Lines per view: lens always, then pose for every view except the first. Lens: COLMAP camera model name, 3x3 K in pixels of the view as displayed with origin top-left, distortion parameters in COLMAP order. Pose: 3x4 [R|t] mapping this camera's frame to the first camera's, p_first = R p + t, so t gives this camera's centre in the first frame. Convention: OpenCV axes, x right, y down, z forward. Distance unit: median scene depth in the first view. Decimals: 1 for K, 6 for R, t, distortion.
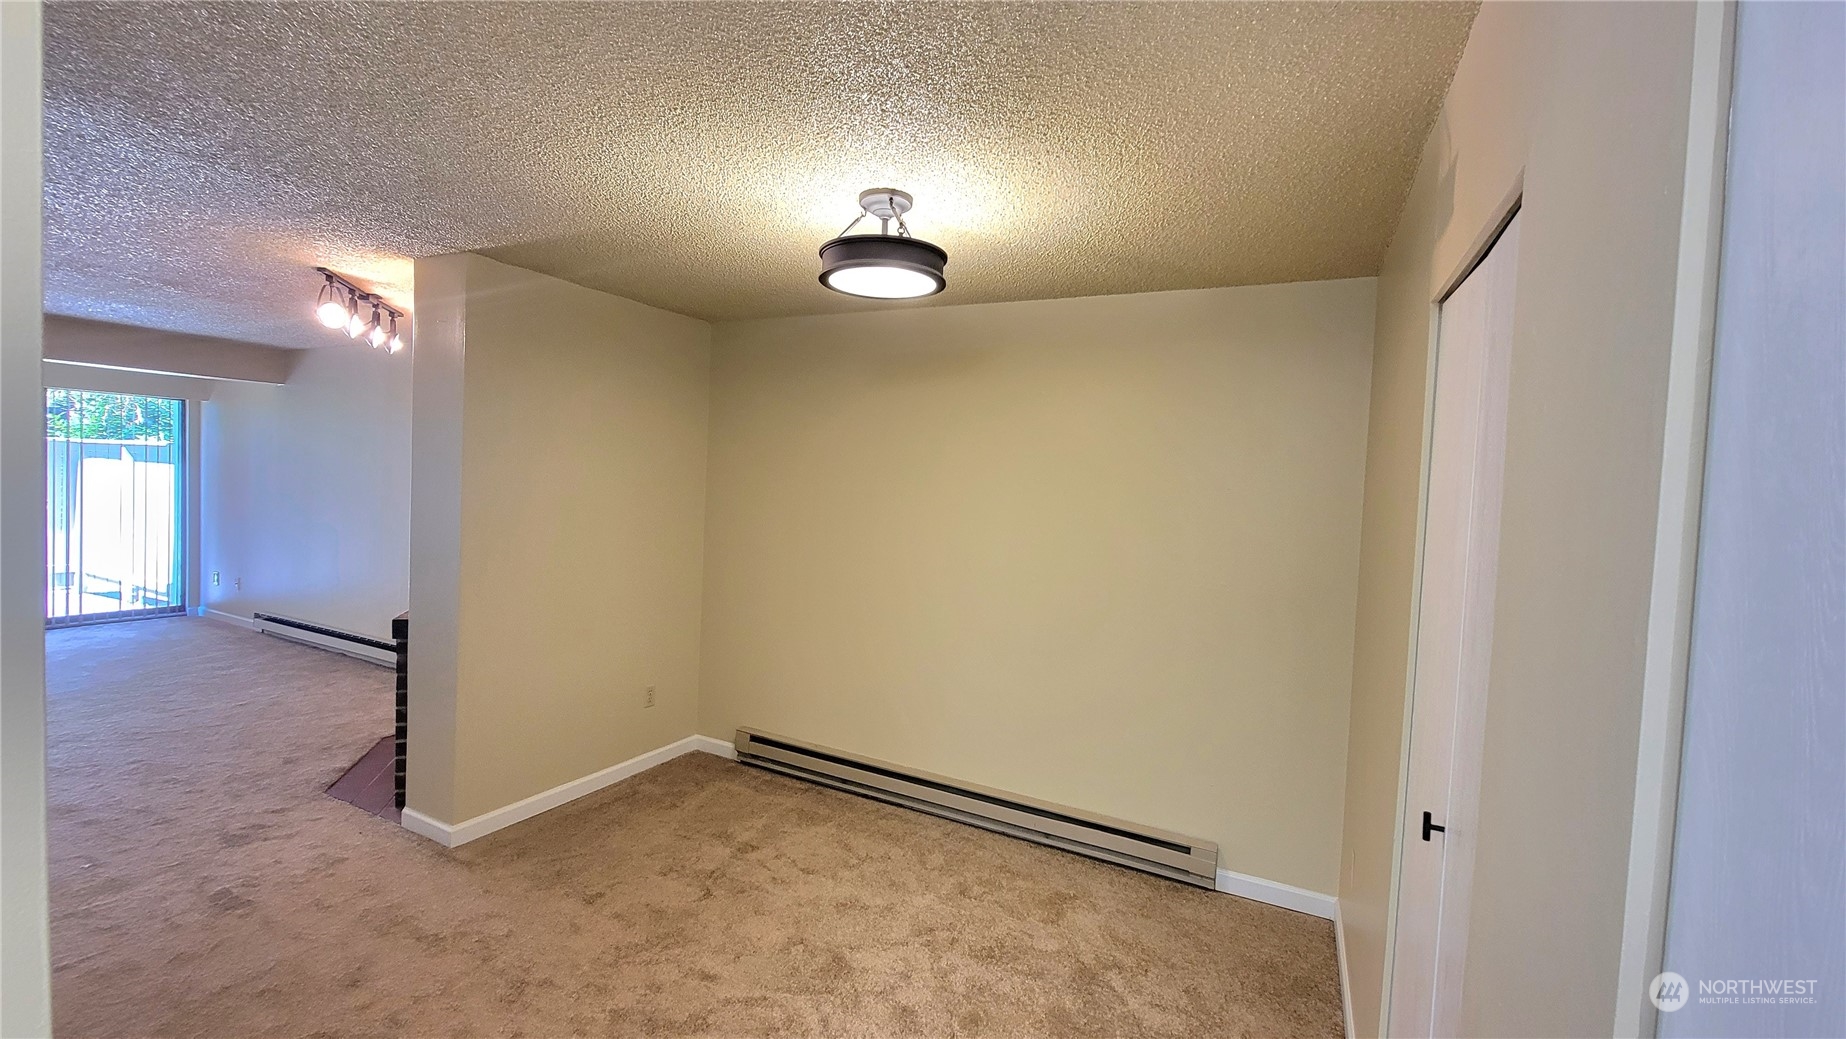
lens RADIAL K [[757.3, 0, 912.7], [0, 757.3, 507.8], [0, 0, 1]] dist [-0.000839, -0.000174]
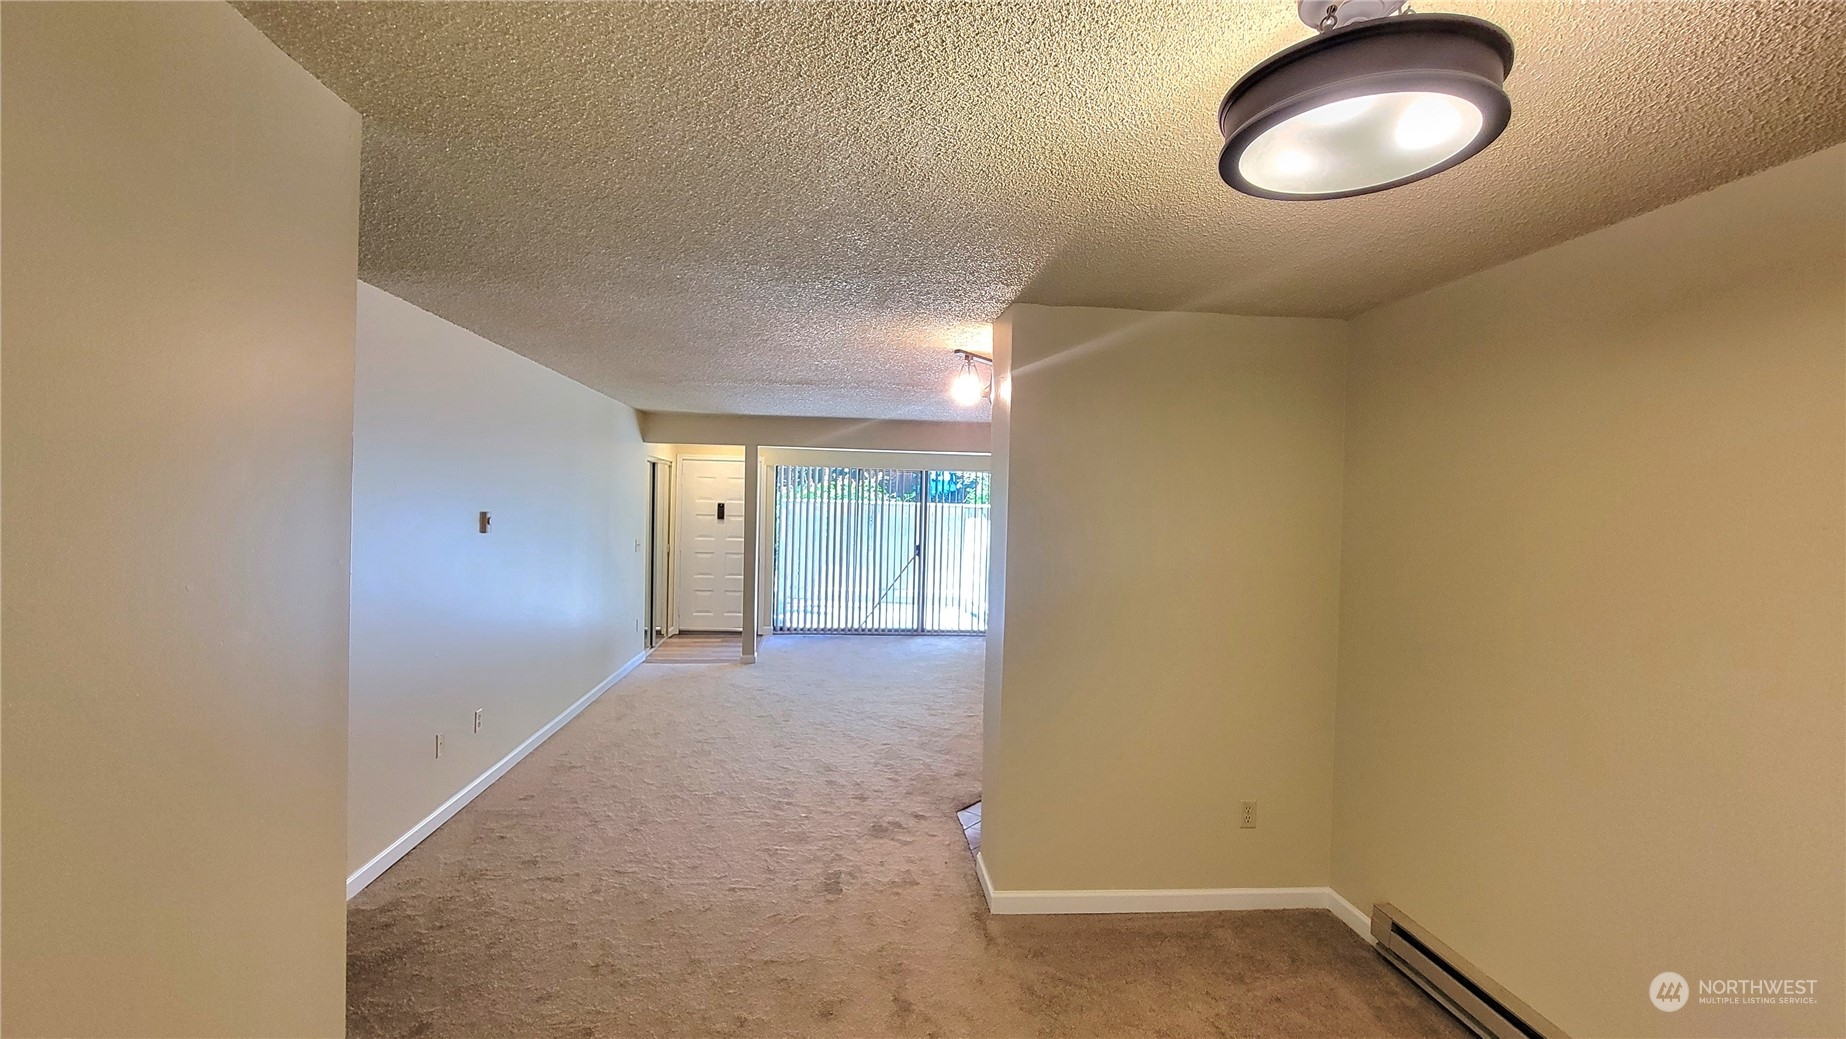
lens RADIAL K [[757.3, 0, 912.7], [0, 757.3, 507.8], [0, 0, 1]] dist [-0.000839, -0.000174]
pose [[0.540276, -0.026826, -0.841060, 0.142639], [-0.033445, 0.998017, -0.053317, -0.011643], [0.840823, 0.056935, 0.538308, 0.316236]]
